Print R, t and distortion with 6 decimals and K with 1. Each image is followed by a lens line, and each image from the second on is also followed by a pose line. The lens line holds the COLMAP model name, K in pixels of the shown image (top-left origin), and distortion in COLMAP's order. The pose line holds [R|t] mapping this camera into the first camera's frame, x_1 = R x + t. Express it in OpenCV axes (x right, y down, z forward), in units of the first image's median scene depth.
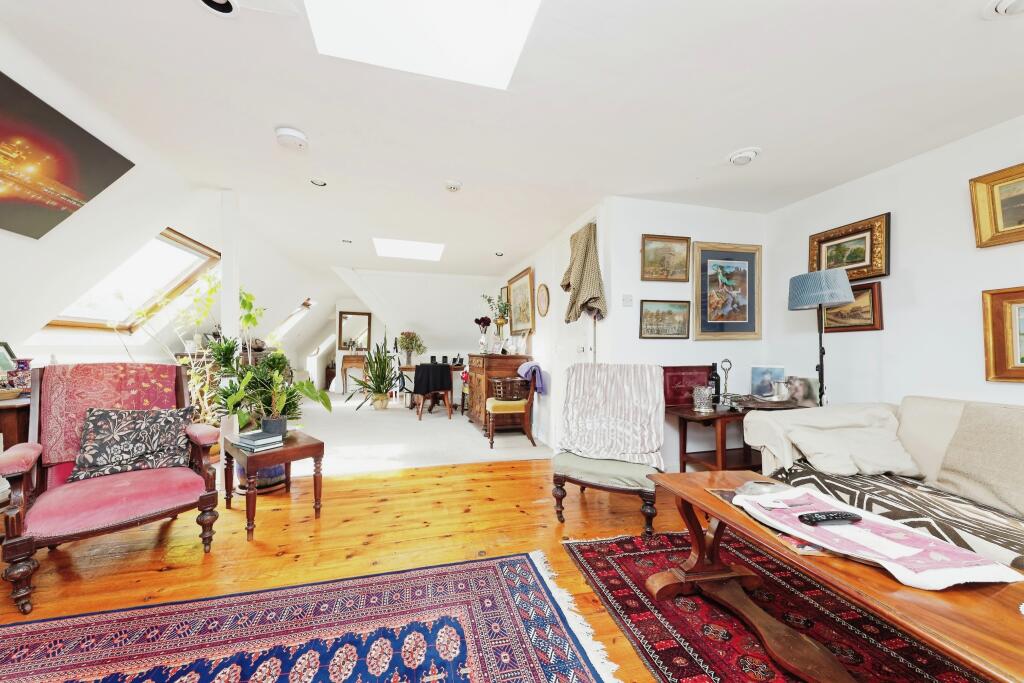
lens RADIAL K [[351.0, 0, 488.8], [0, 351.0, 350.4], [0, 0, 1]] dist [0.006837, -0.000520]
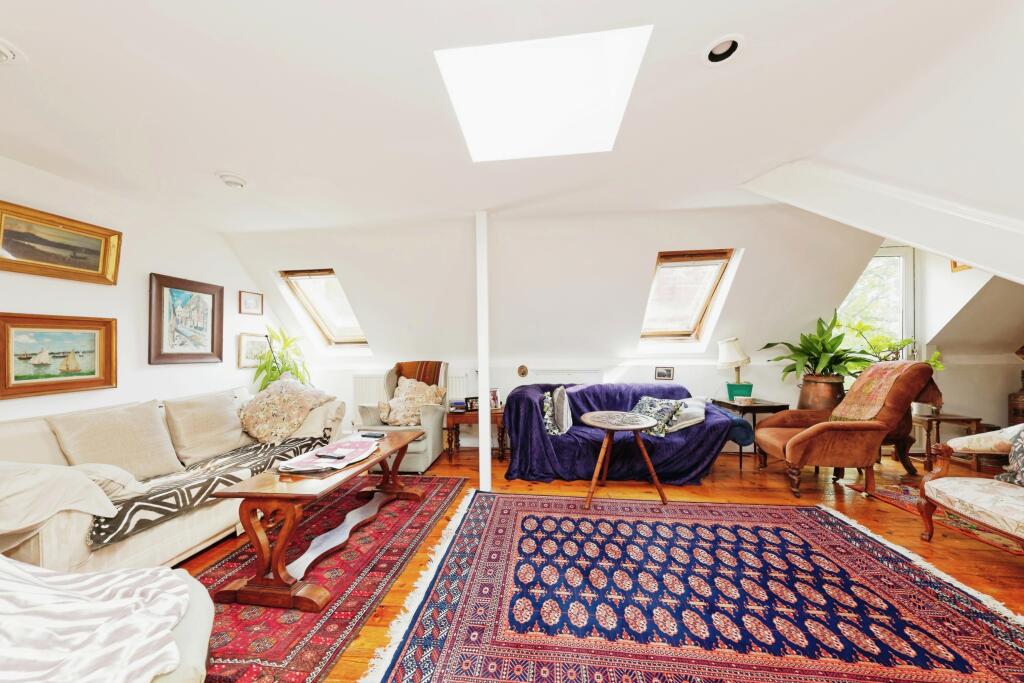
lens RADIAL K [[351.0, 0, 509.5], [0, 351.0, 345.6], [0, 0, 1]] dist [0.006837, -0.000520]
pose [[-0.947956, 0.011475, 0.318193, -0.300628], [0.010215, 0.999932, -0.005628, -0.047374], [-0.318236, -0.002084, -0.948009, 1.391332]]
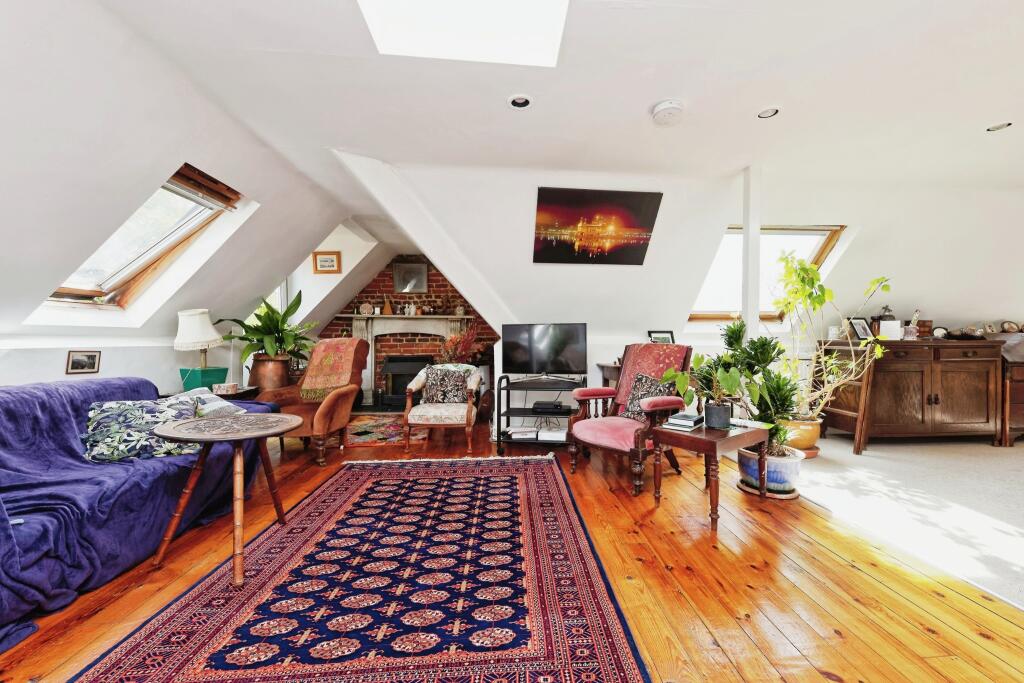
lens RADIAL K [[400.8, 0, 539.5], [0, 400.8, 338.7], [0, 0, 1]] dist [0.012091, 0.000270]
pose [[-0.131906, -0.005603, -0.991246, 0.593928], [-0.007555, 0.999961, -0.004647, 0.030717], [0.991233, 0.006876, -0.131943, 0.807718]]
